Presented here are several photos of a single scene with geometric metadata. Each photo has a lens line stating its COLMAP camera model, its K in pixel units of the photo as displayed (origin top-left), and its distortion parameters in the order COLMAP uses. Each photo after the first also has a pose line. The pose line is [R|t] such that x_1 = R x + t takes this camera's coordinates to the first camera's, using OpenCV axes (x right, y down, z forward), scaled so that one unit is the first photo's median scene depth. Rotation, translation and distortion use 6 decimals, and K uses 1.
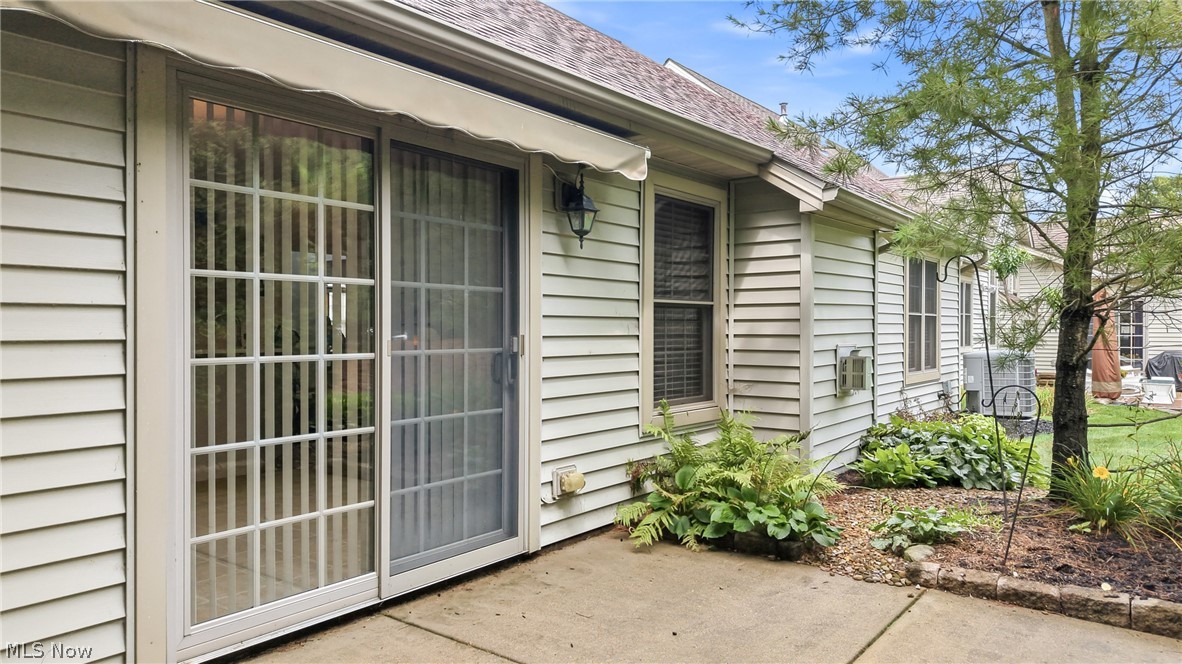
lens RADIAL K [[786.8, 0, 591.0], [0, 786.8, 332.0], [0, 0, 1]] dist [0.069444, -0.096686]
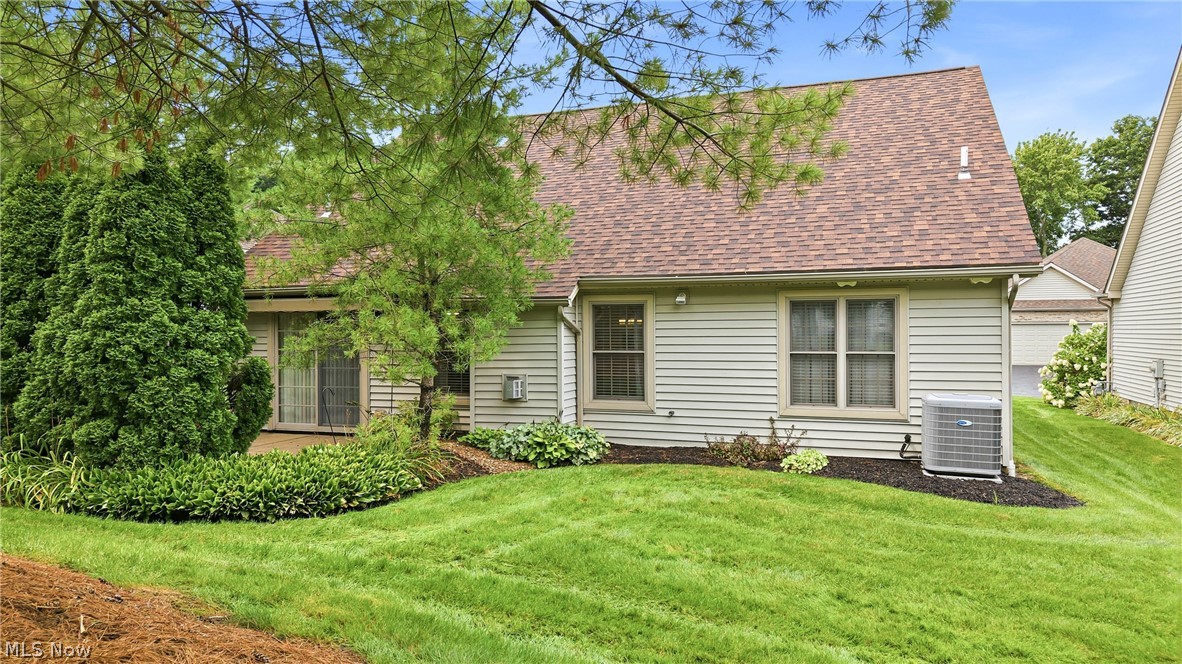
lens RADIAL K [[786.8, 0, 591.0], [0, 786.8, 332.0], [0, 0, 1]] dist [0.069444, -0.096686]
pose [[0.298639, 0.004055, -0.954358, 3.559792], [-0.001118, 0.999992, 0.003899, -0.157602], [0.954366, -0.000098, 0.298641, 1.011784]]
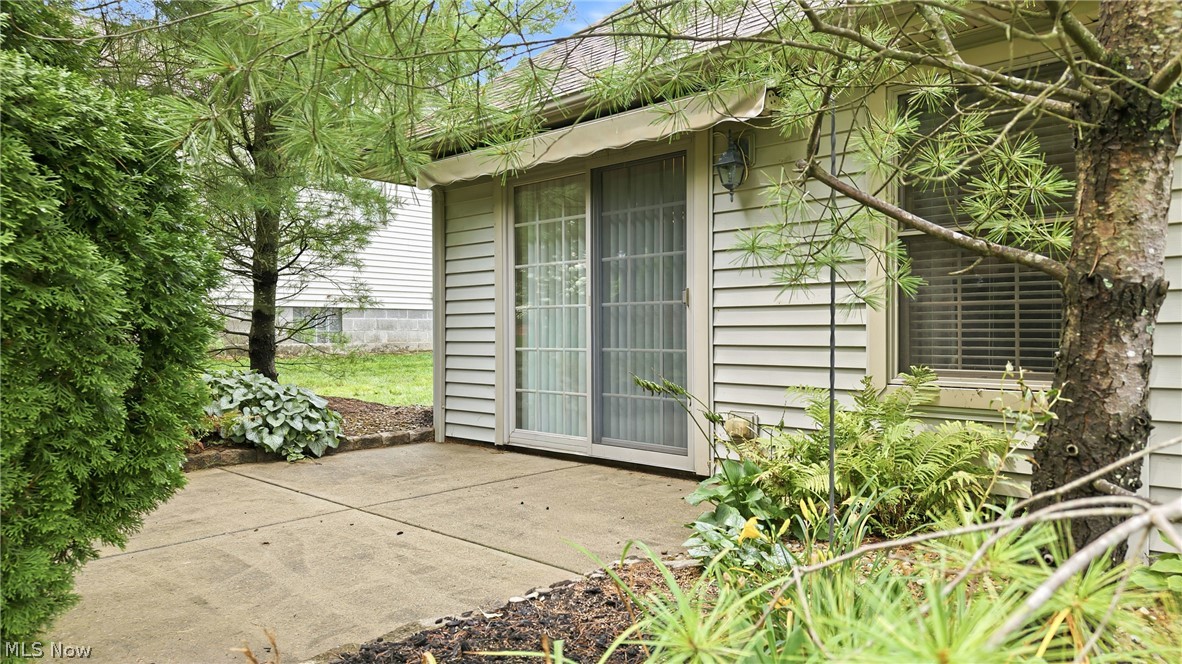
lens RADIAL K [[786.8, 0, 591.0], [0, 786.8, 332.0], [0, 0, 1]] dist [0.069444, -0.096686]
pose [[-0.107468, 0.008467, -0.994172, 1.204773], [0.001159, 0.999964, 0.008391, 0.065569], [0.994208, -0.000251, -0.107474, 1.062333]]
